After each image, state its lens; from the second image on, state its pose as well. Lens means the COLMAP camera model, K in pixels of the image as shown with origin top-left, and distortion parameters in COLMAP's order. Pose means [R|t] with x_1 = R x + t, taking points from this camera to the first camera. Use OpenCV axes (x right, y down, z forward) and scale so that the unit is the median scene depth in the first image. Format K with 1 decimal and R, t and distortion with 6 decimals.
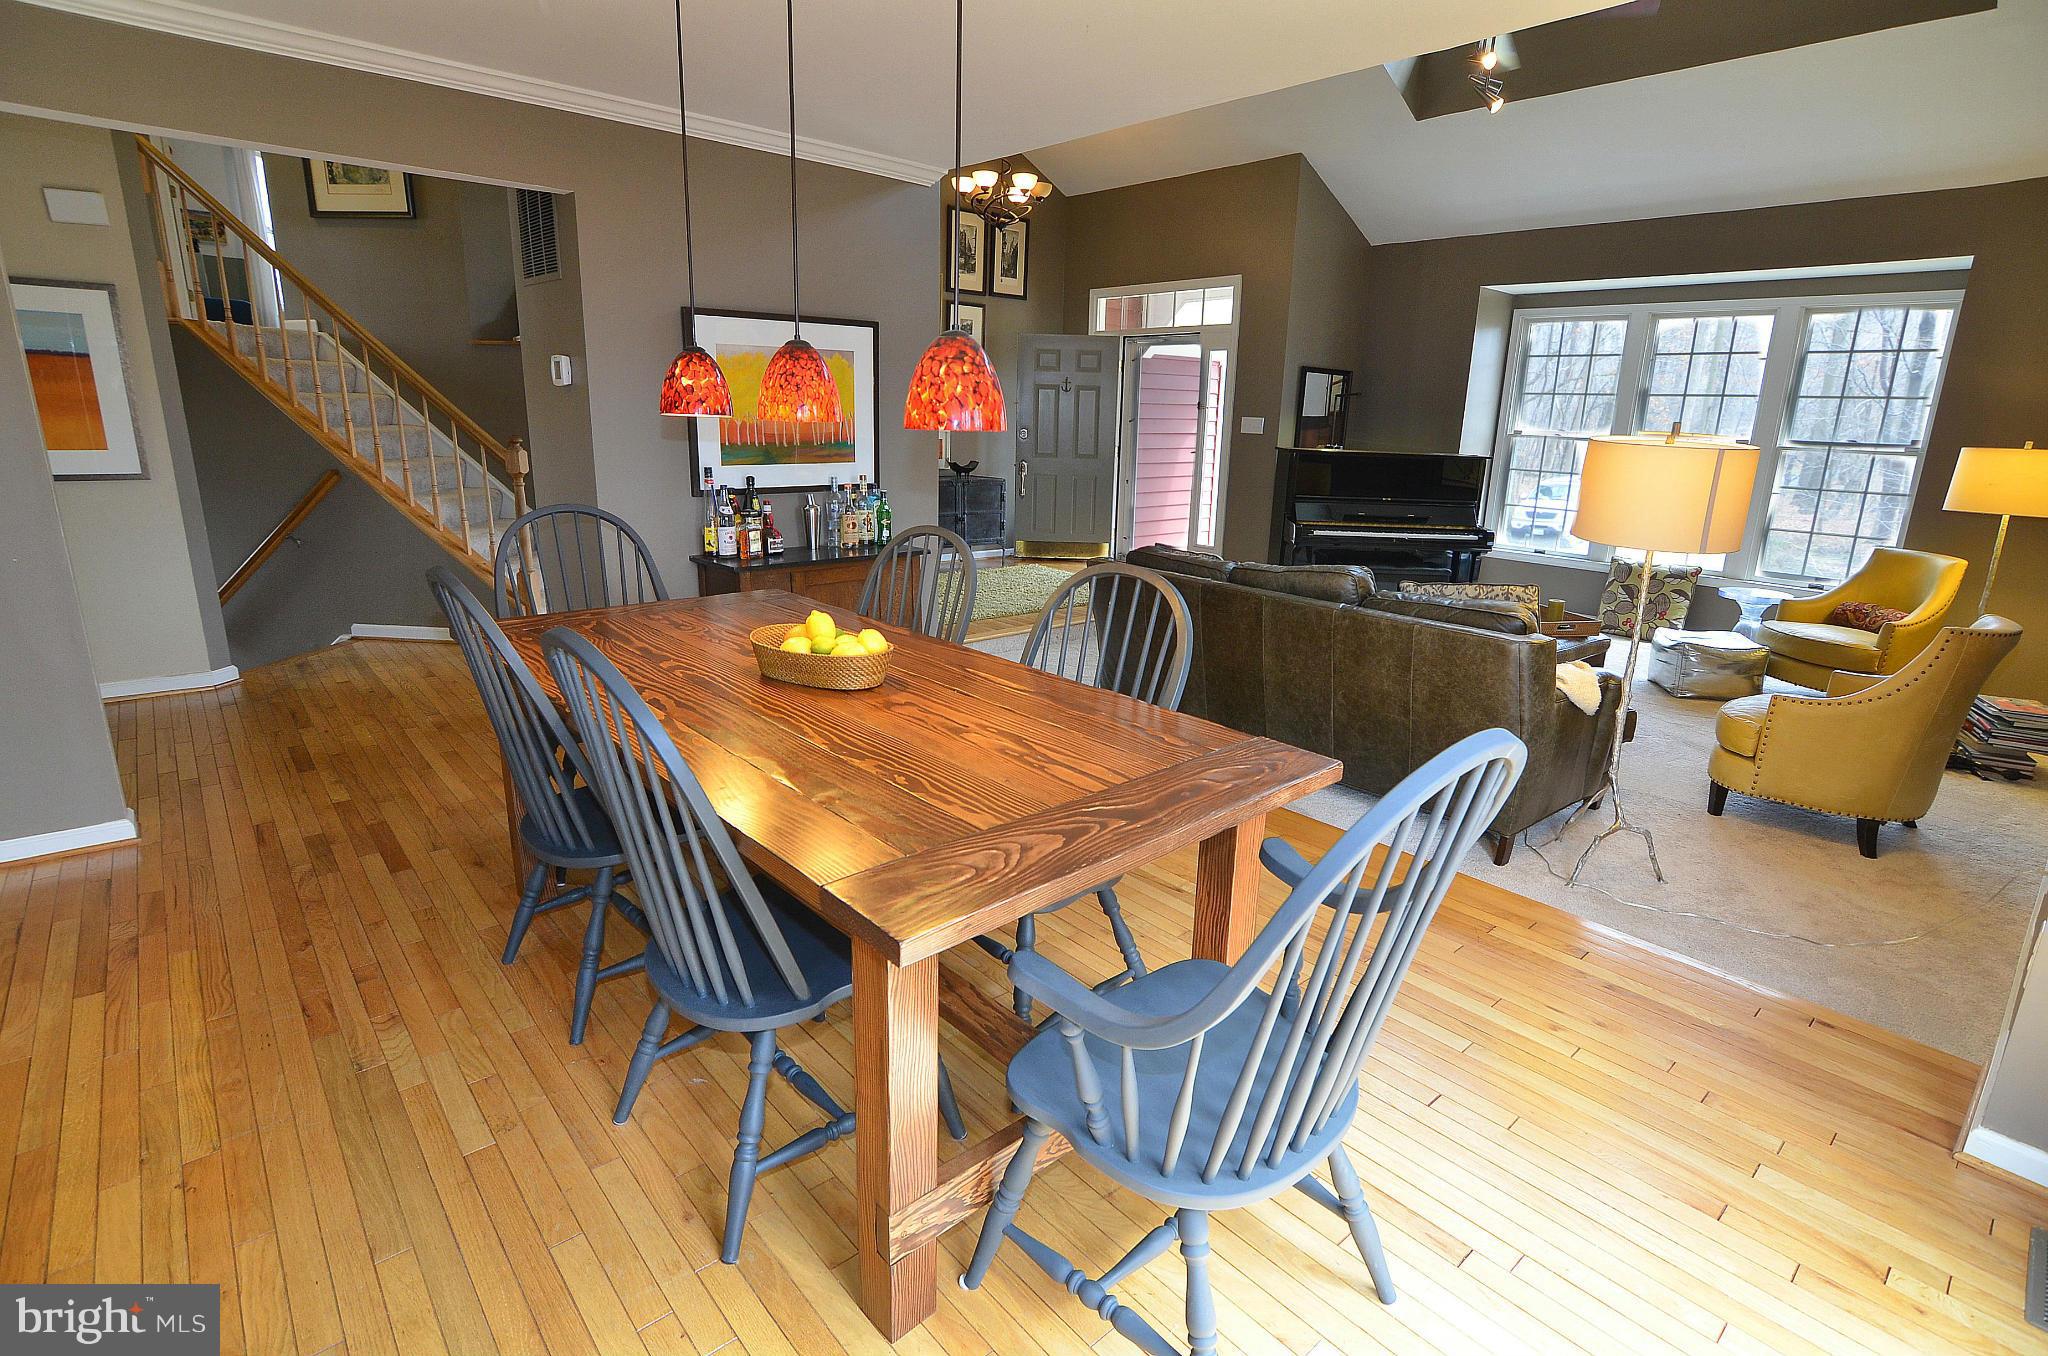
lens RADIAL K [[988.2, 0, 1044.7], [0, 988.2, 679.1], [0, 0, 1]] dist [-0.019654, 0.001909]
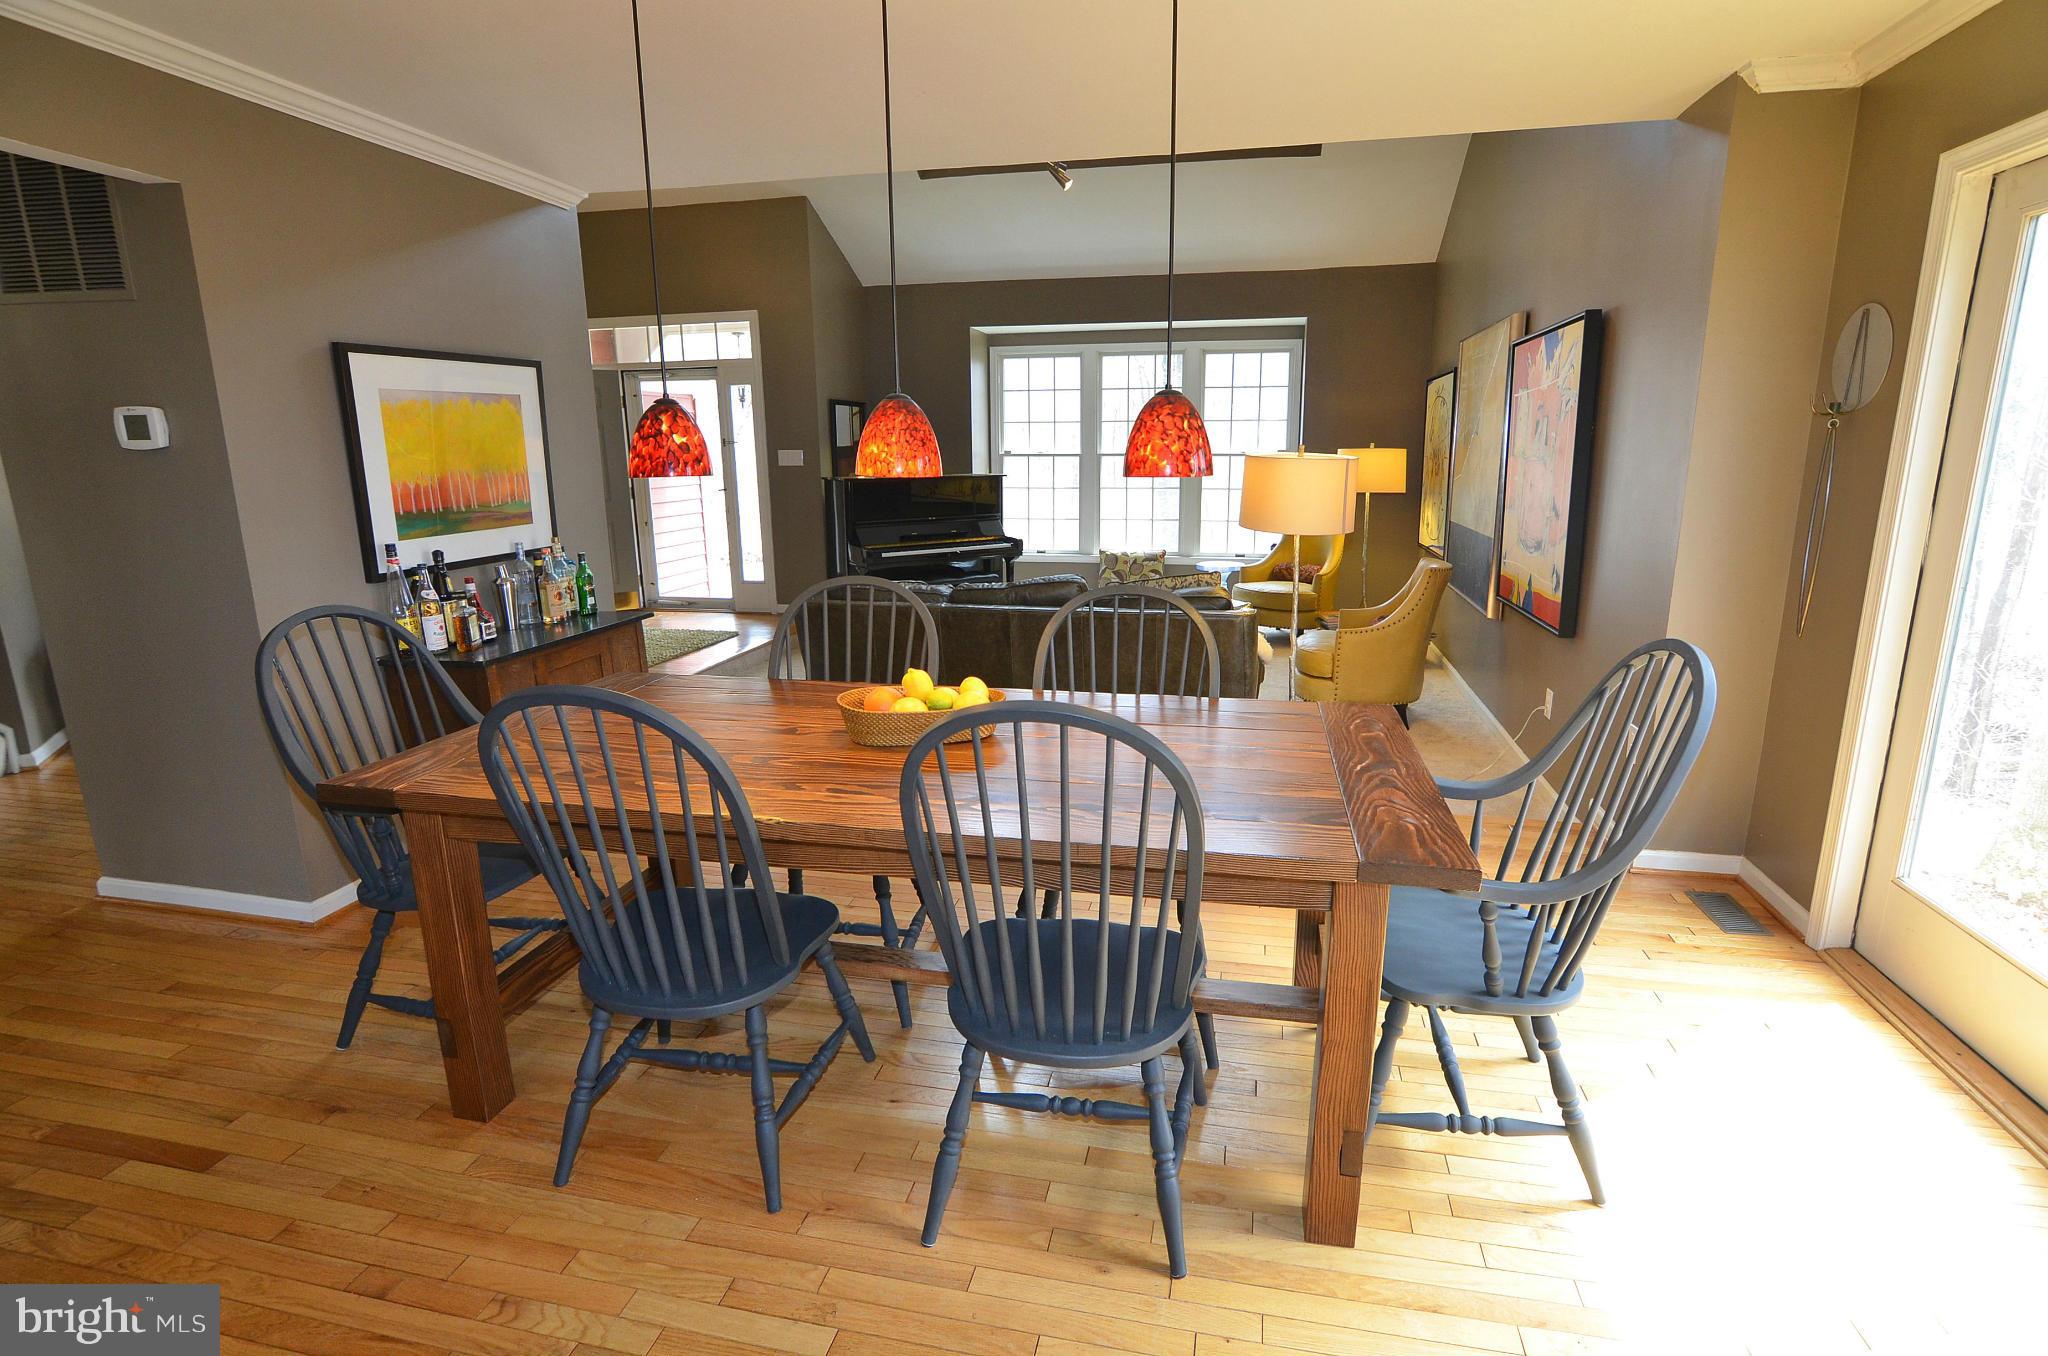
lens RADIAL K [[988.2, 0, 1037.7], [0, 988.2, 682.1], [0, 0, 1]] dist [-0.019654, 0.001909]
pose [[0.809681, -0.172895, 0.560824, -0.341903], [0.185416, 0.982034, 0.035057, -0.034070], [-0.556810, 0.075601, 0.827192, 0.063886]]
